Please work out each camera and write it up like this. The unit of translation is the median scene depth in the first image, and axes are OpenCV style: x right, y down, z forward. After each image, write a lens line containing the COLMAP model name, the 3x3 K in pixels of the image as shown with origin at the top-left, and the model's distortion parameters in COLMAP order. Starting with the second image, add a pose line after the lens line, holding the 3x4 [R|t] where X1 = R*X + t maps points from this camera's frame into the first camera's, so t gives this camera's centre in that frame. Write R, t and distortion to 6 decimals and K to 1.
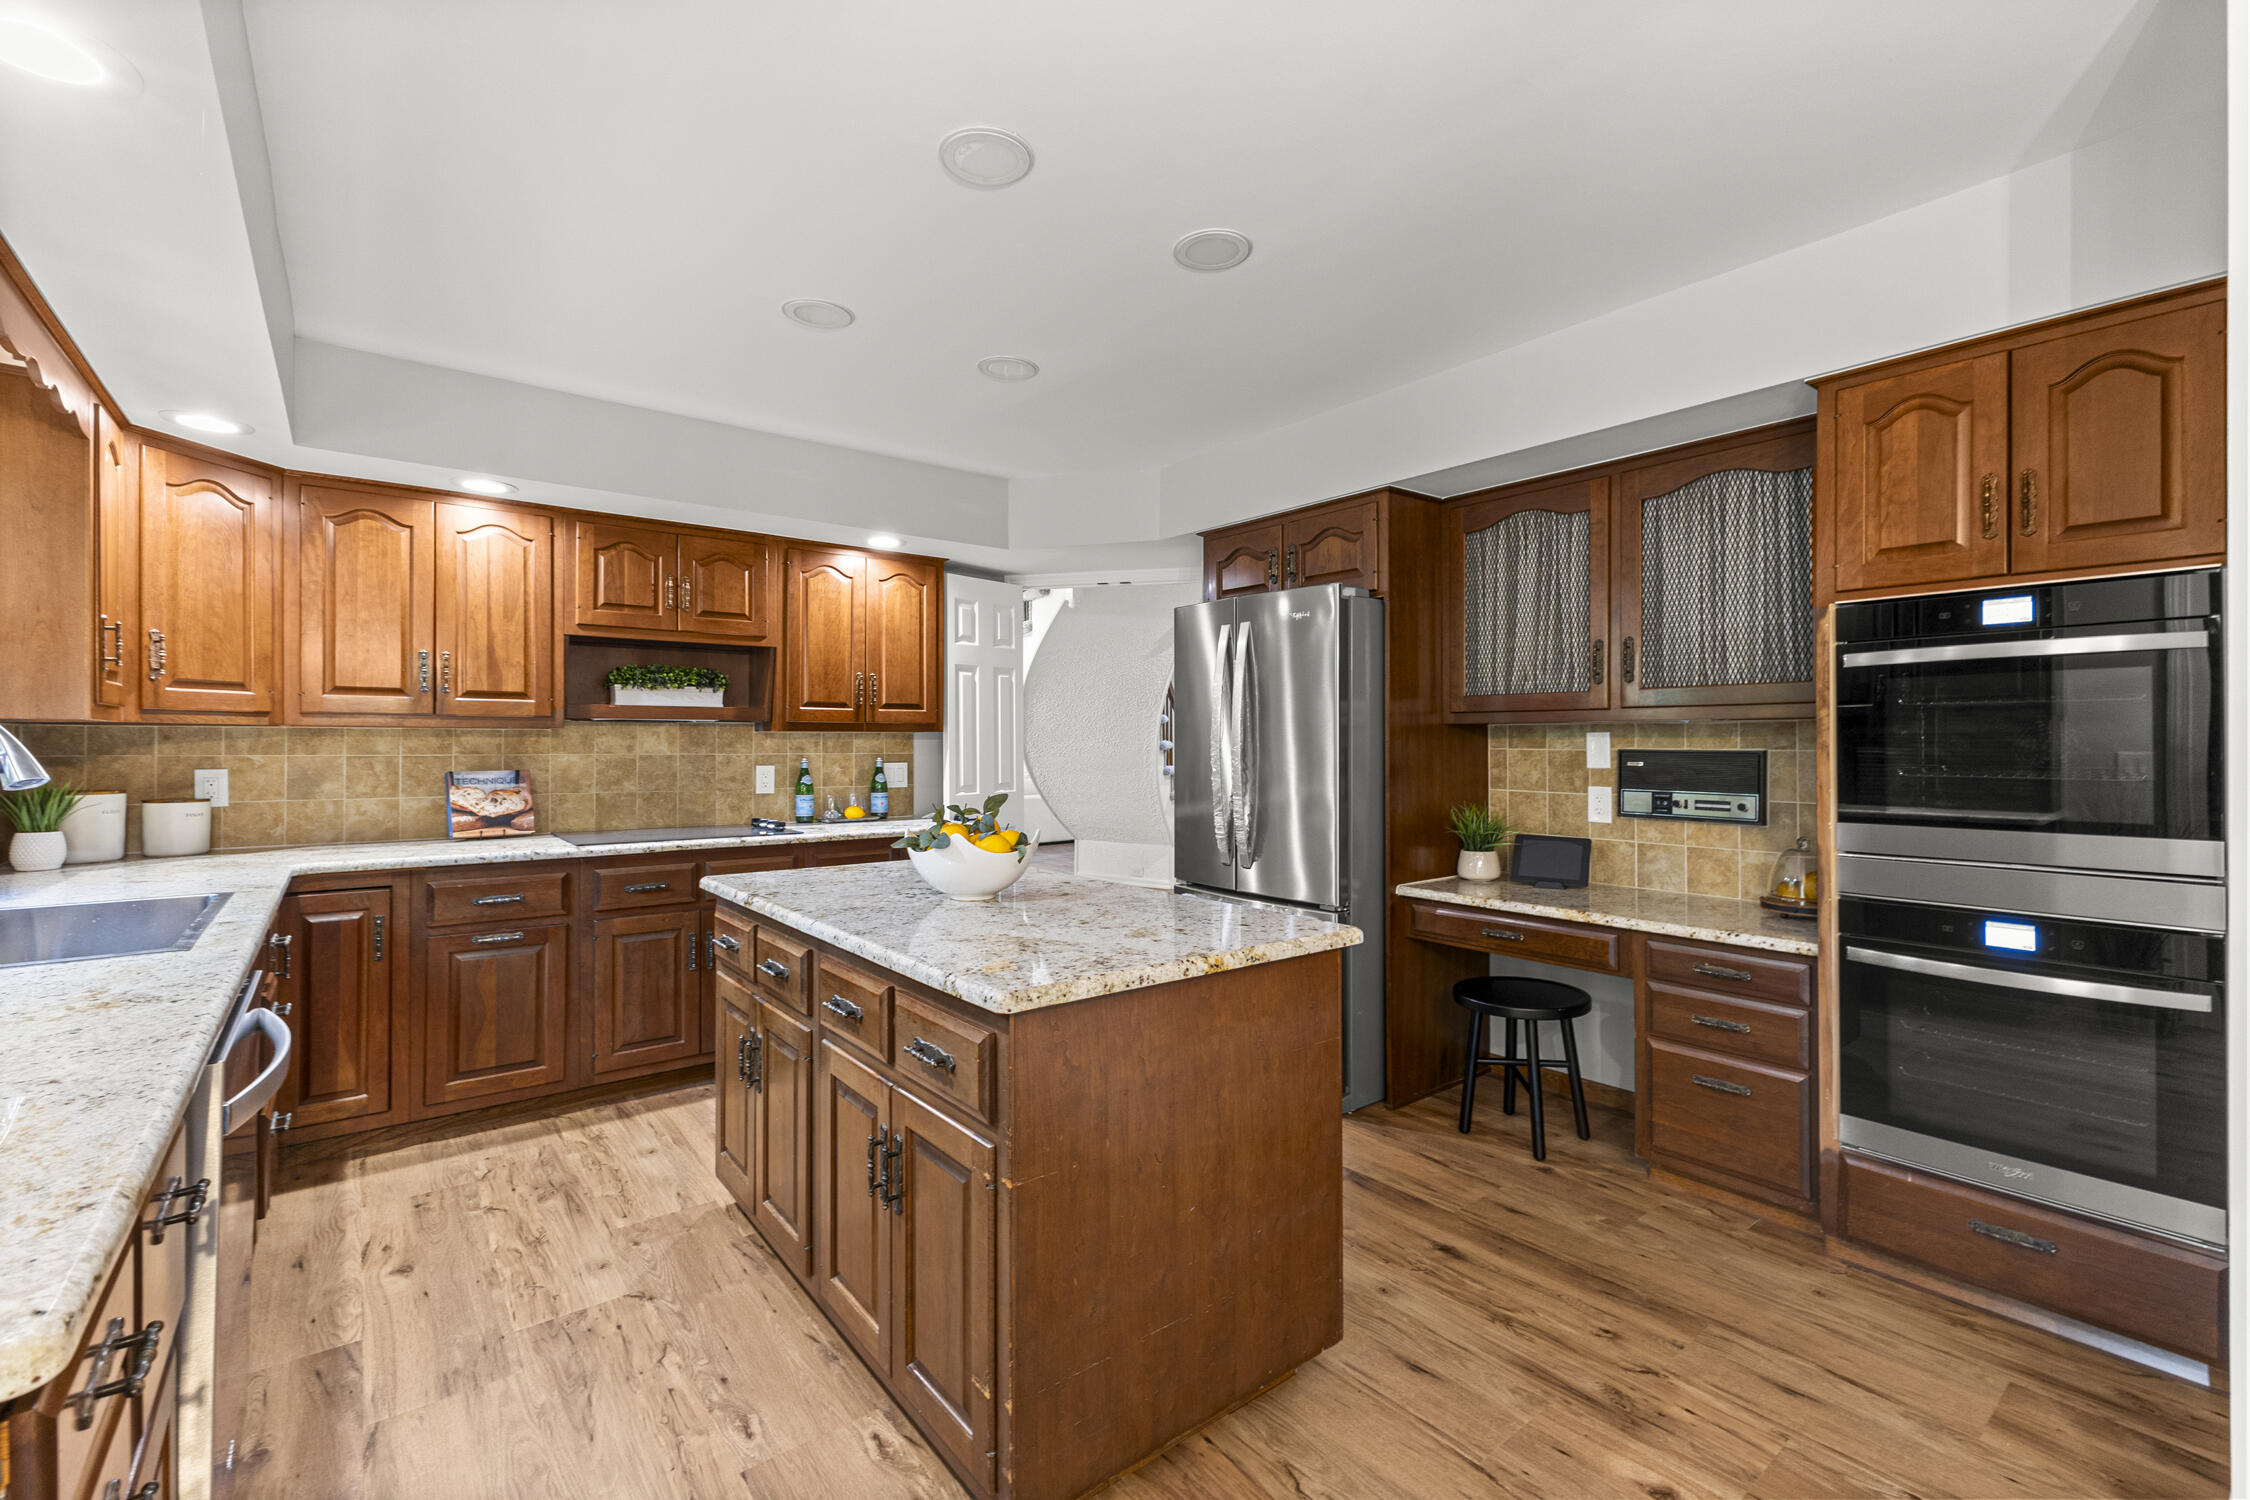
lens RADIAL K [[963.4, 0, 1117.6], [0, 963.4, 741.8], [0, 0, 1]] dist [0.006210, 0.000005]
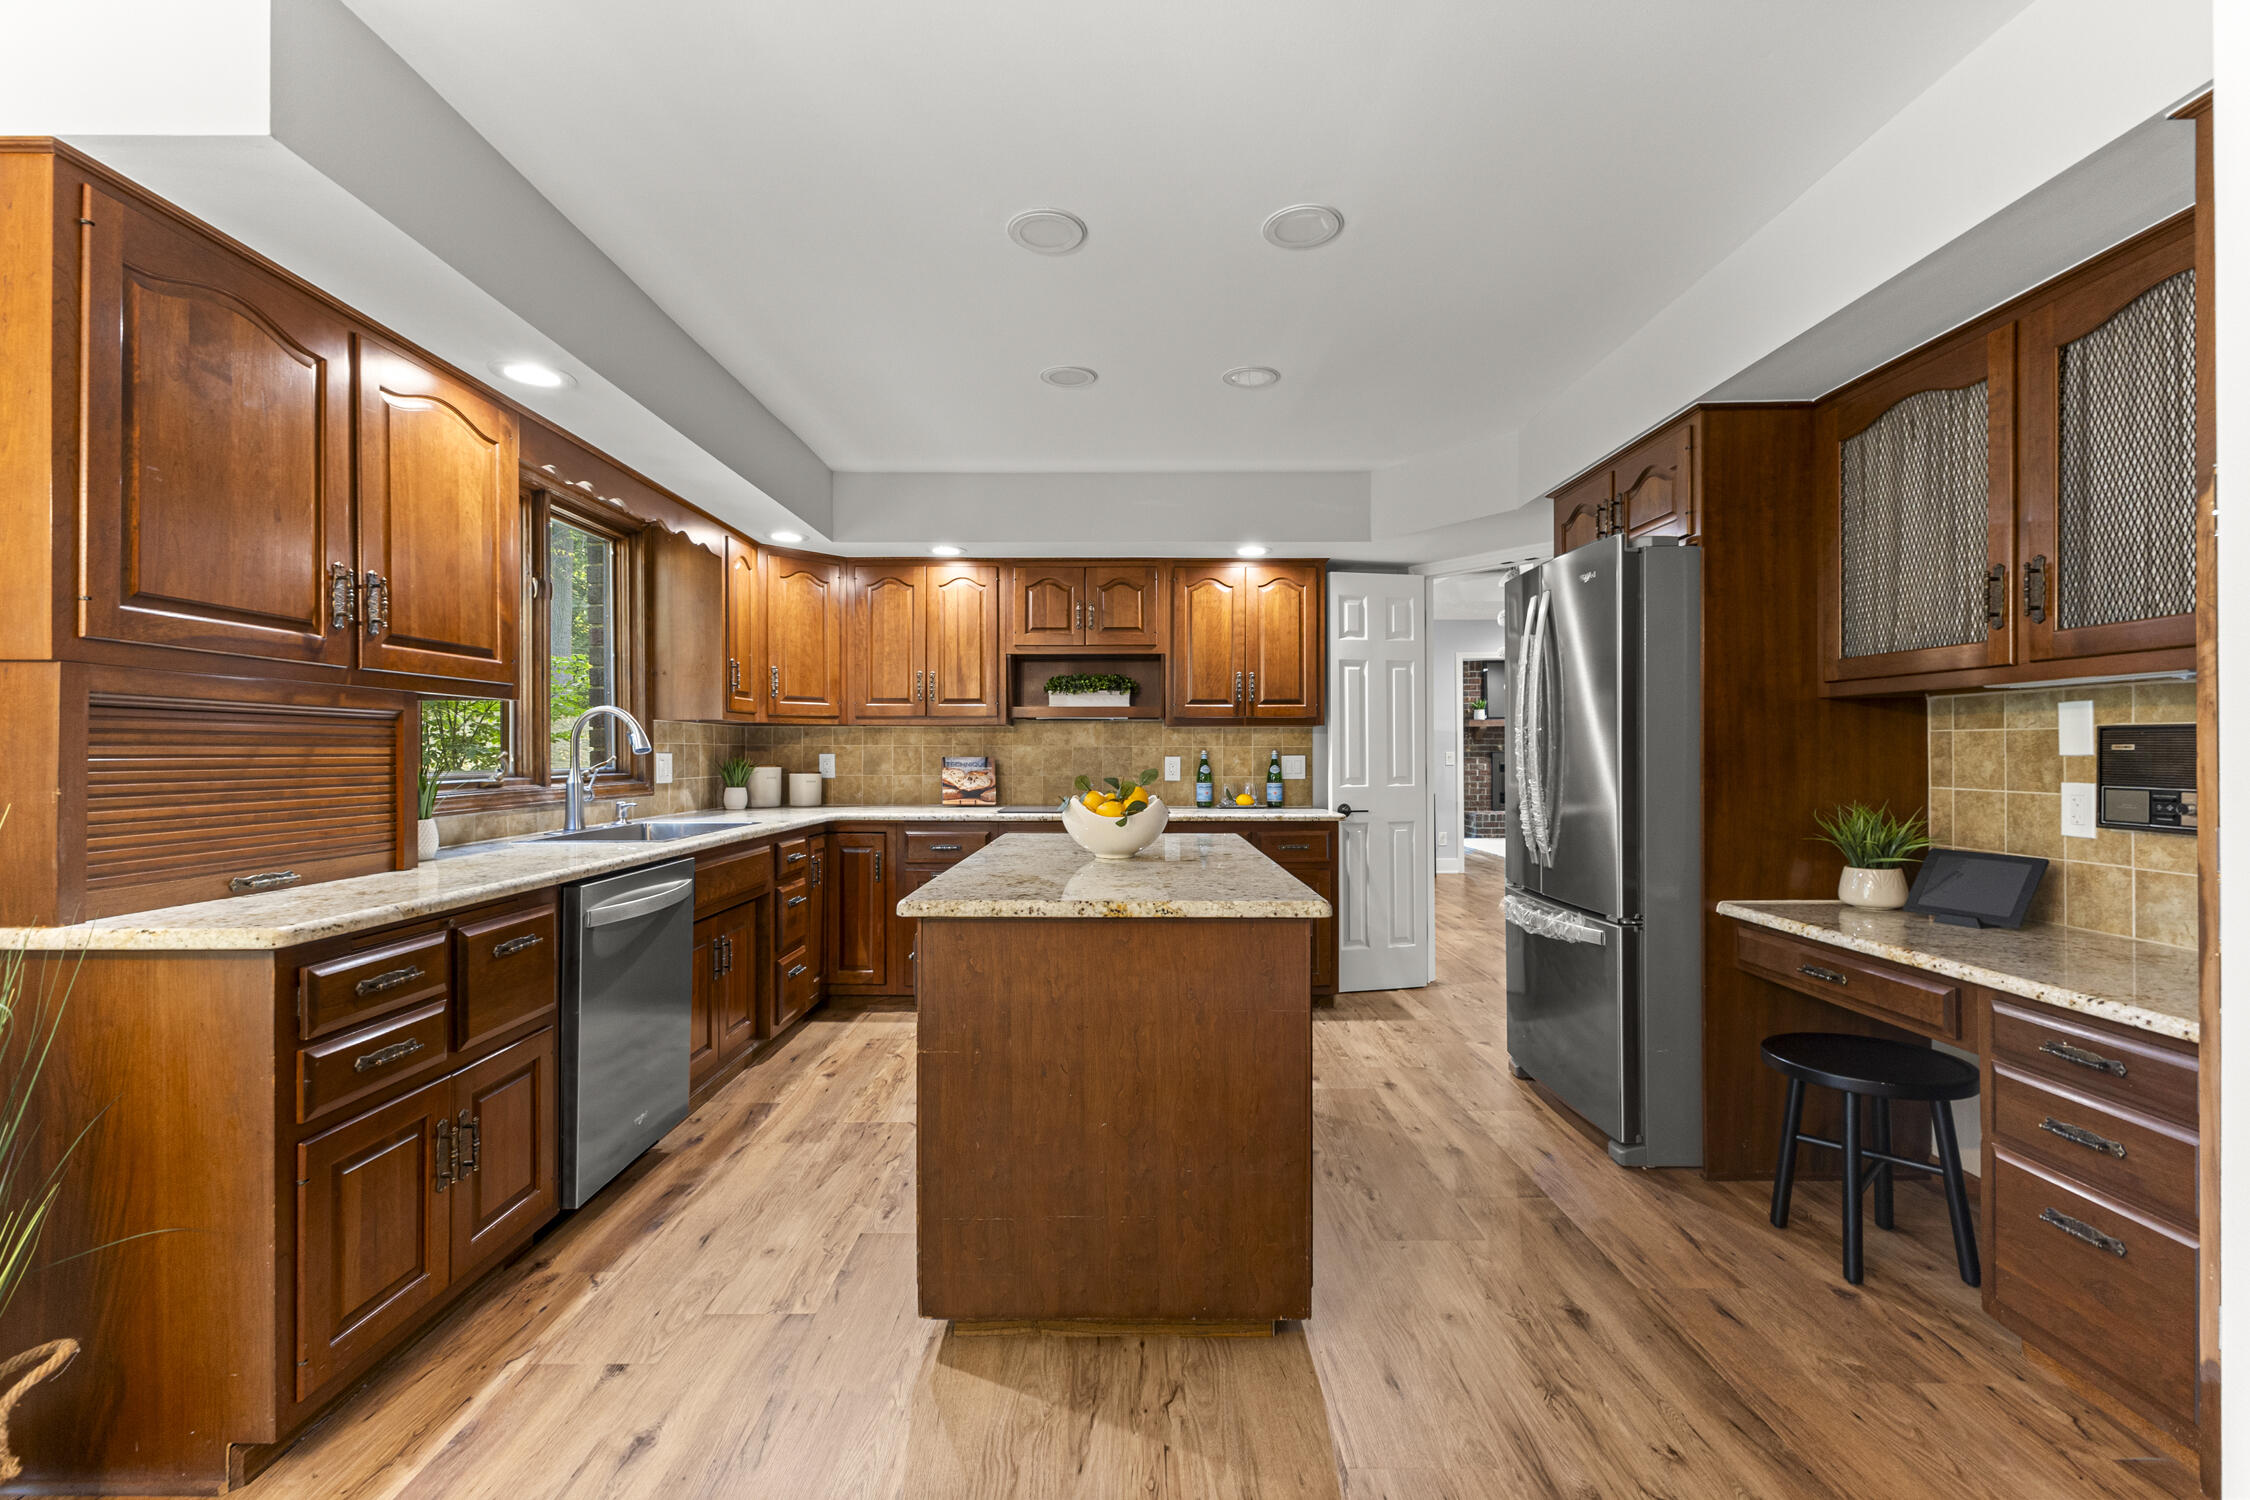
lens RADIAL K [[963.4, 0, 1120.3], [0, 963.4, 759.8], [0, 0, 1]] dist [0.006210, 0.000005]
pose [[0.783604, 0.004565, -0.621244, 0.387482], [0.000915, 0.999963, 0.008503, 0.023504], [0.621260, -0.007231, 0.783571, 0.064421]]
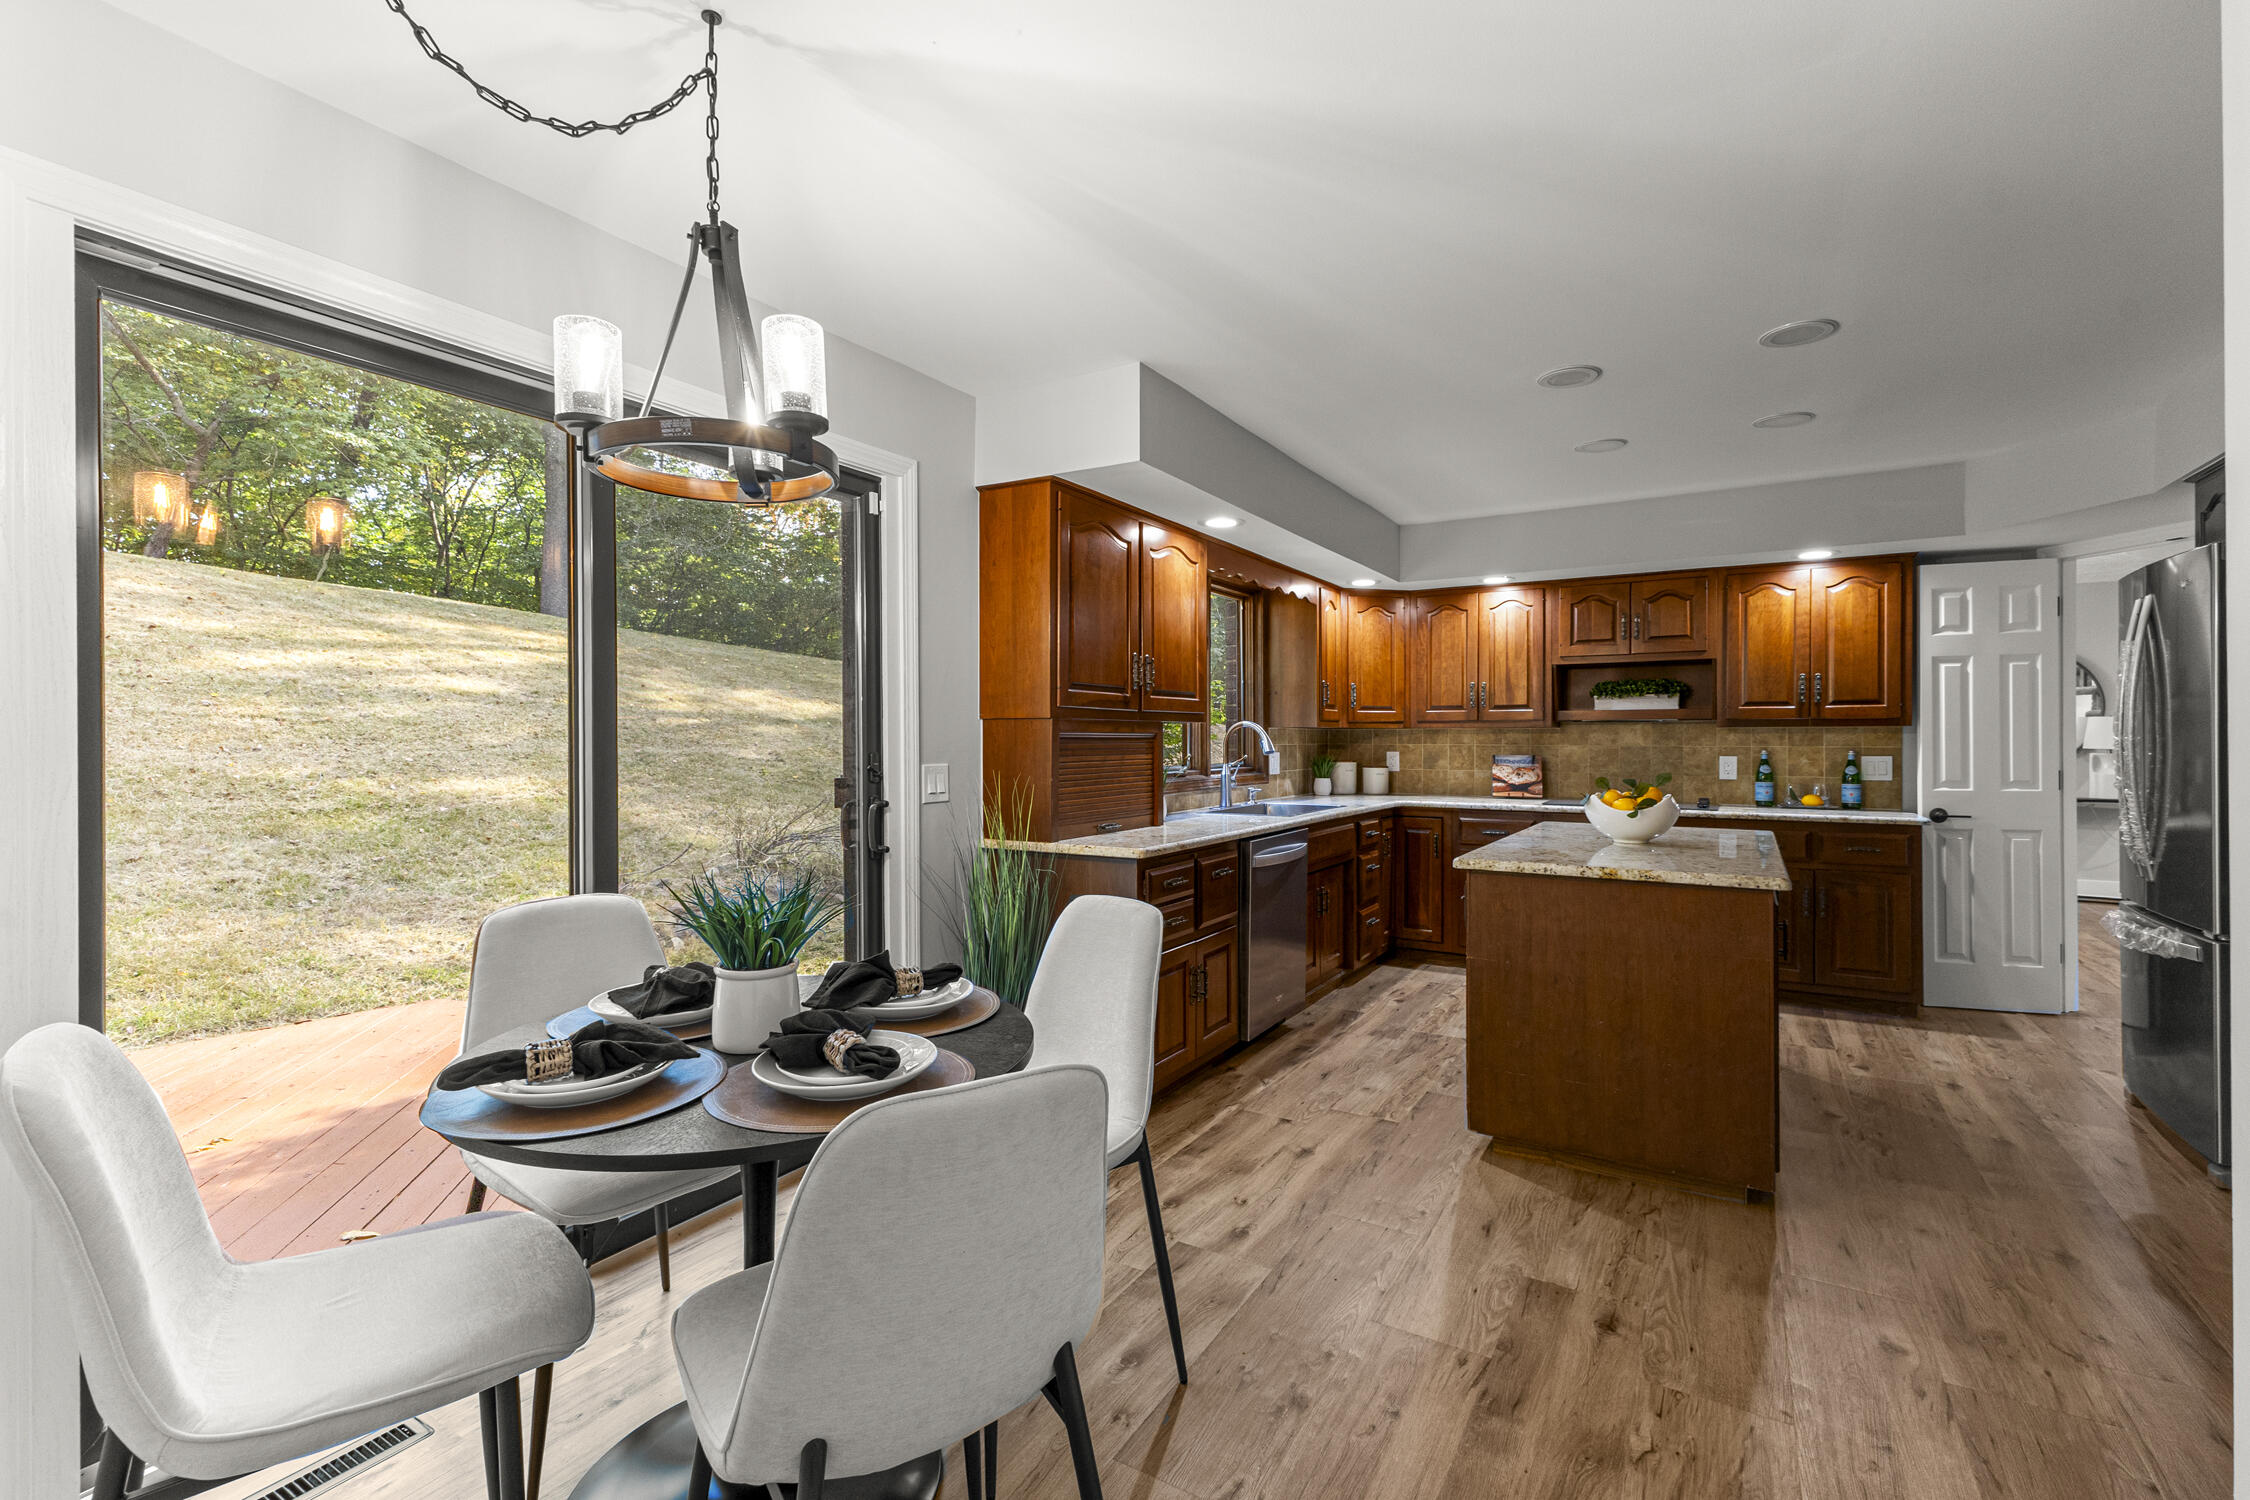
lens RADIAL K [[993.5, 0, 1126.7], [0, 993.5, 744.3], [0, 0, 1]] dist [0.021140, -0.004499]
pose [[0.350609, 0.004887, -0.936509, 0.674124], [0.001918, 0.999981, 0.005936, 0.001442], [0.936520, -0.003878, 0.350593, -0.167136]]
